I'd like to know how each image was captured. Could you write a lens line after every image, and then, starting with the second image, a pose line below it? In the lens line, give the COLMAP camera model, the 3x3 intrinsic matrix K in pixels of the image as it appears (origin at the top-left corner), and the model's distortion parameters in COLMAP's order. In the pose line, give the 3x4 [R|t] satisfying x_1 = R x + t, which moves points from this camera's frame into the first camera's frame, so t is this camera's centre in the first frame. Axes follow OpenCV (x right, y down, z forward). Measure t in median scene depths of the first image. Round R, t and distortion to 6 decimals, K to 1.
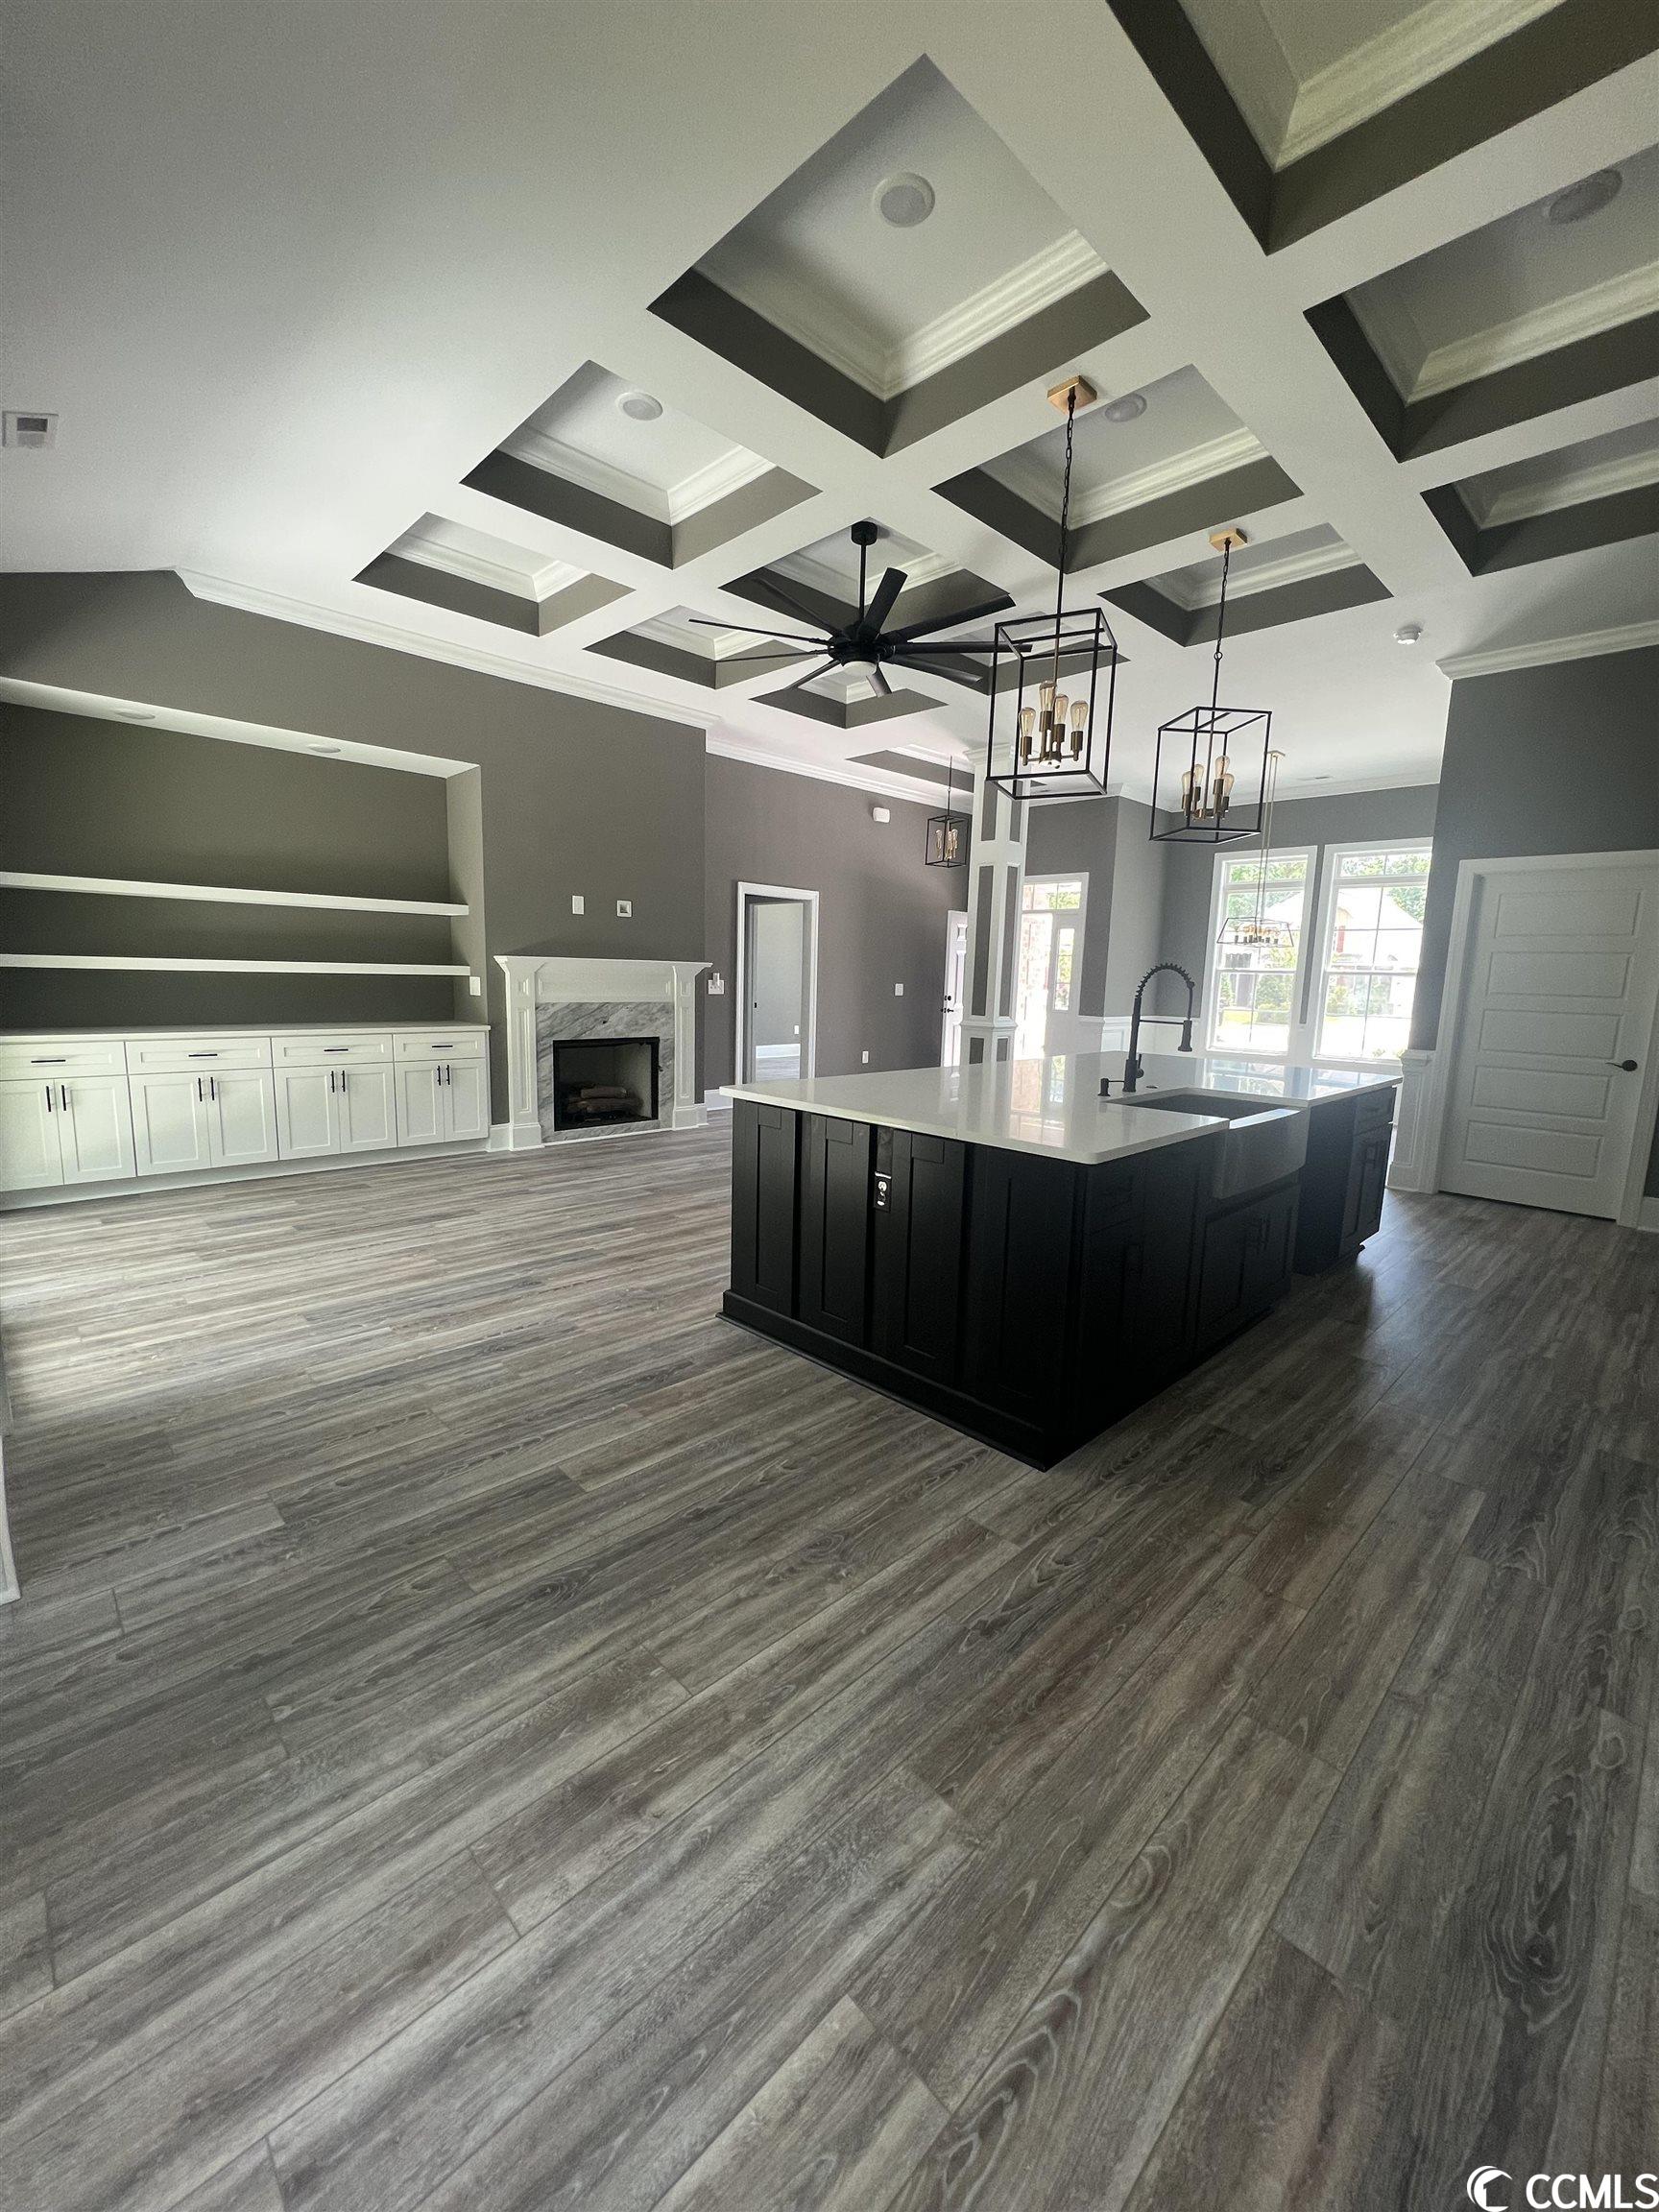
lens RADIAL K [[878.1, 0, 829.5], [0, 878.1, 1106.0], [0, 0, 1]] dist [-0.001827, -0.000152]
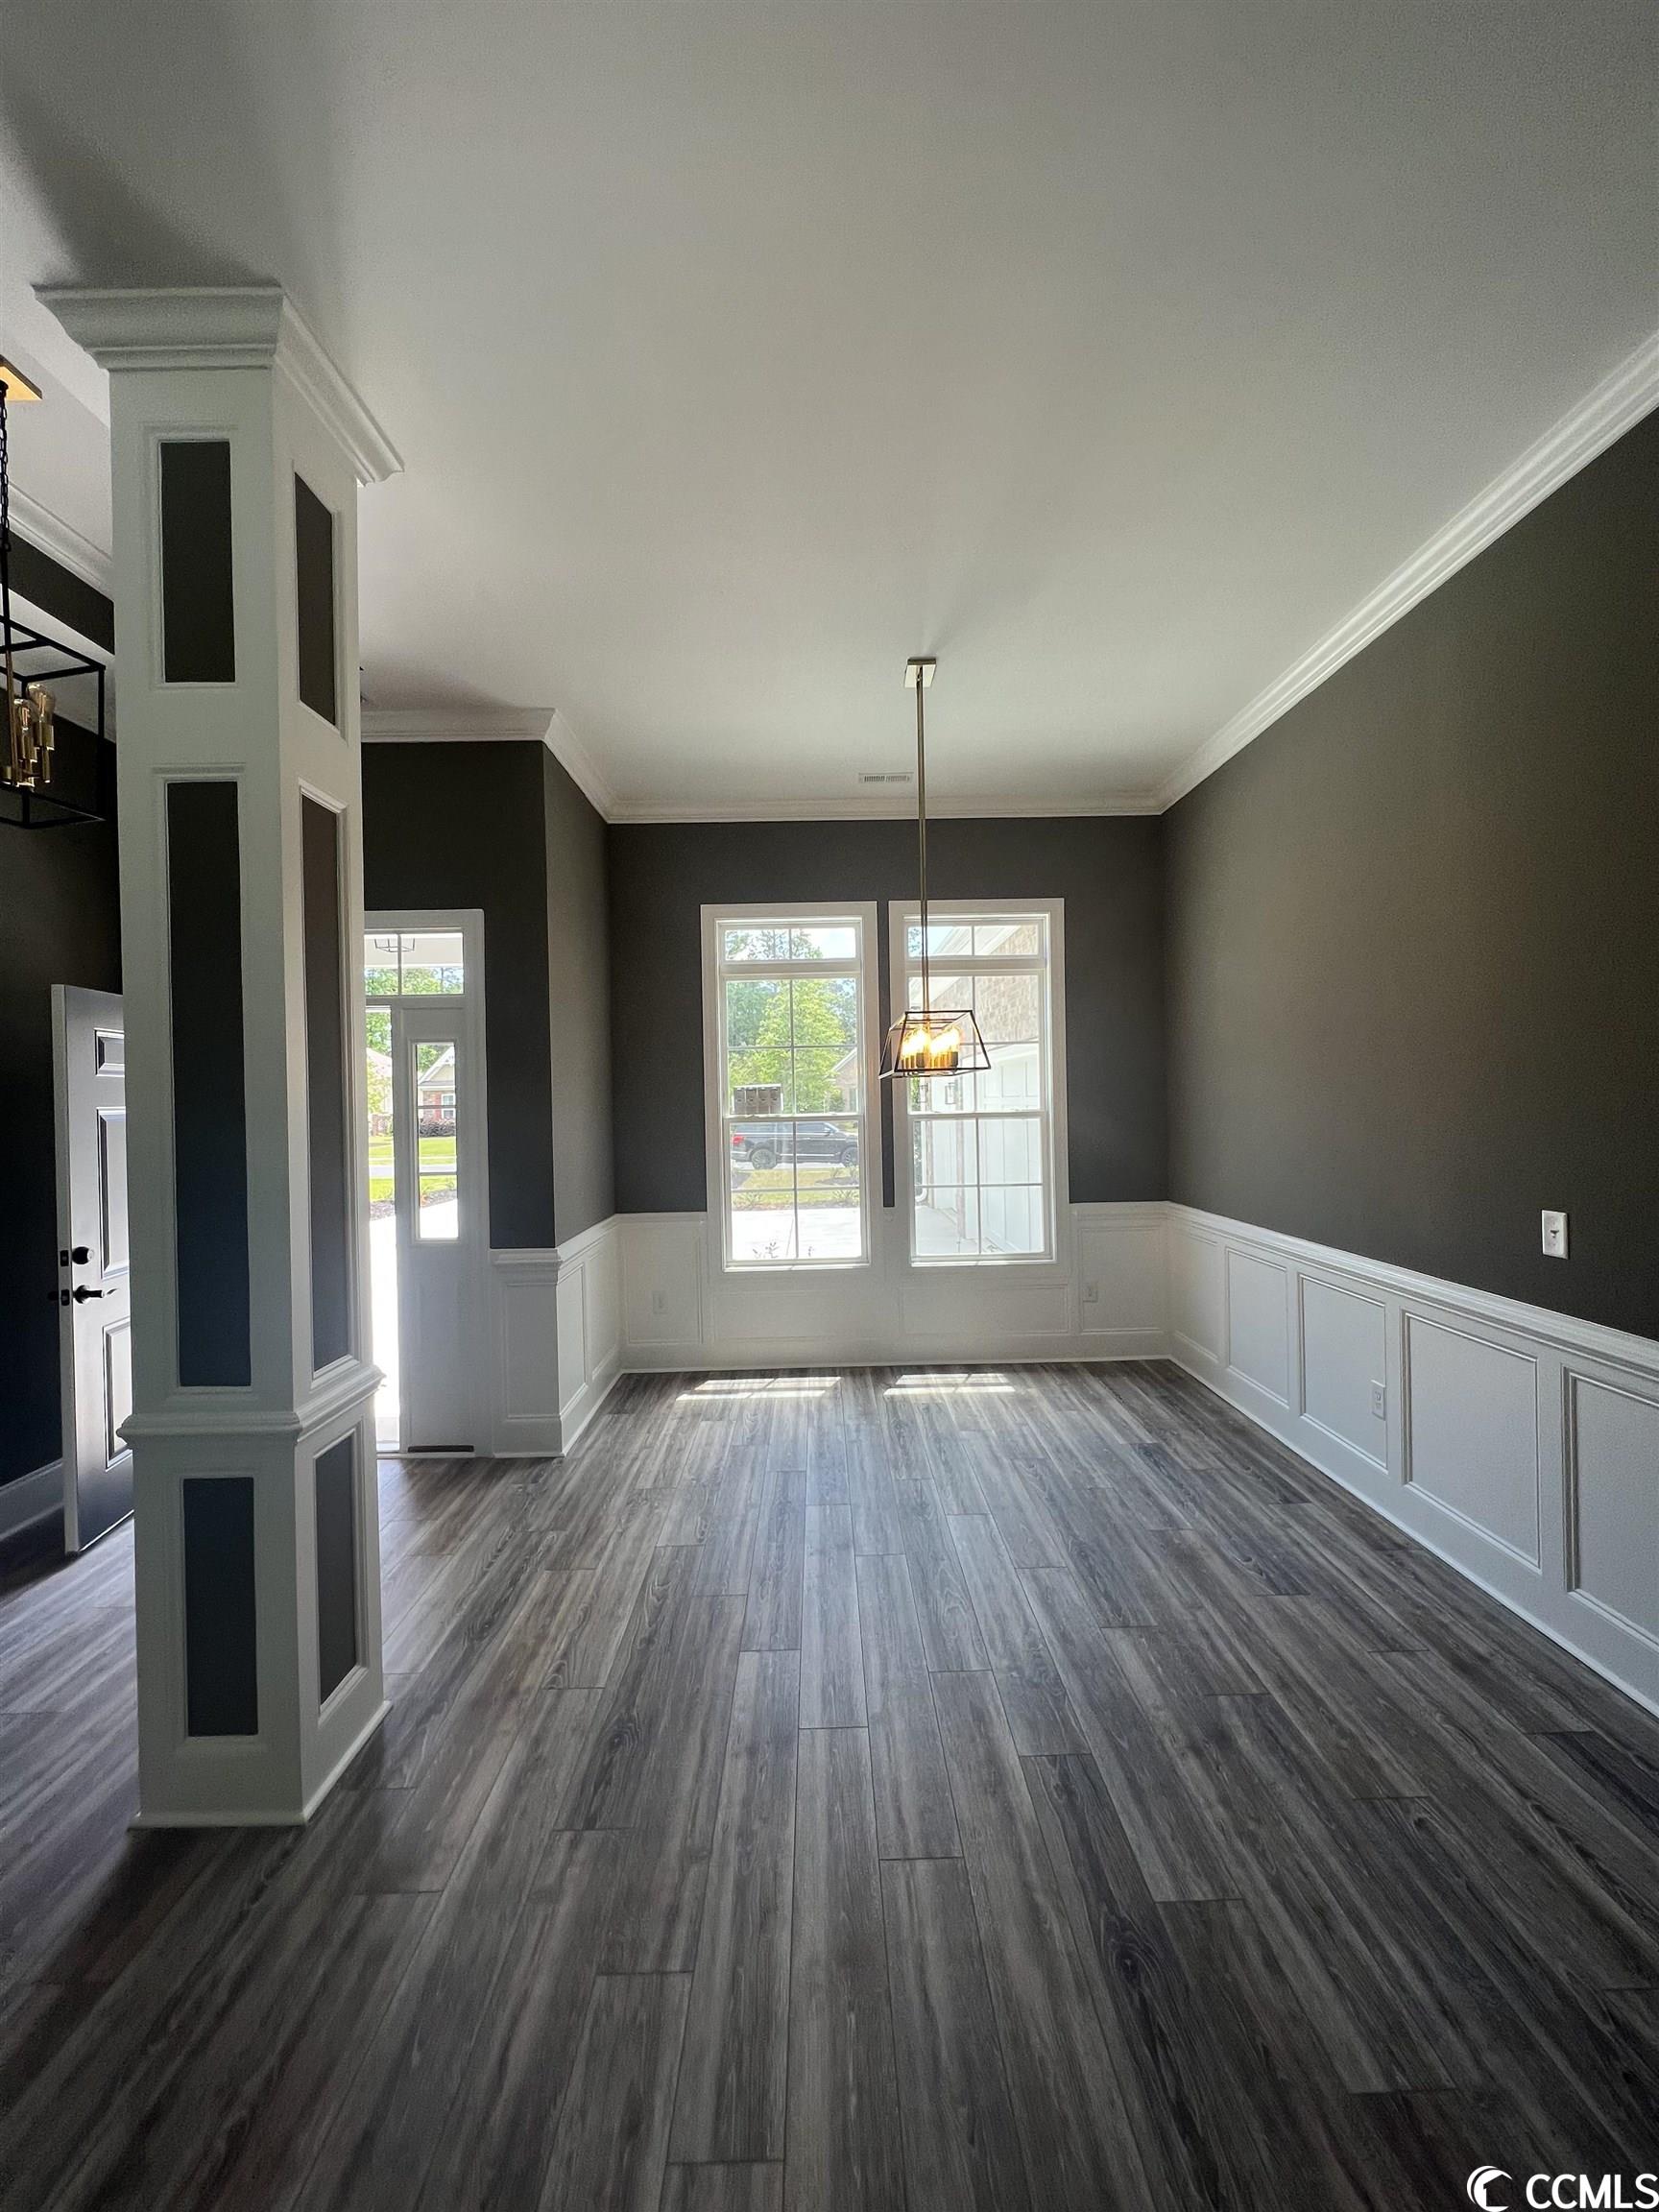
lens RADIAL K [[872.7, 0, 848.4], [0, 872.7, 1103.3], [0, 0, 1]] dist [0.000794, 0.000240]
pose [[0.670859, -0.050491, 0.739864, 0.098113], [0.145751, 0.987198, -0.064787, -0.123409], [-0.727121, 0.151299, 0.669629, 0.607544]]
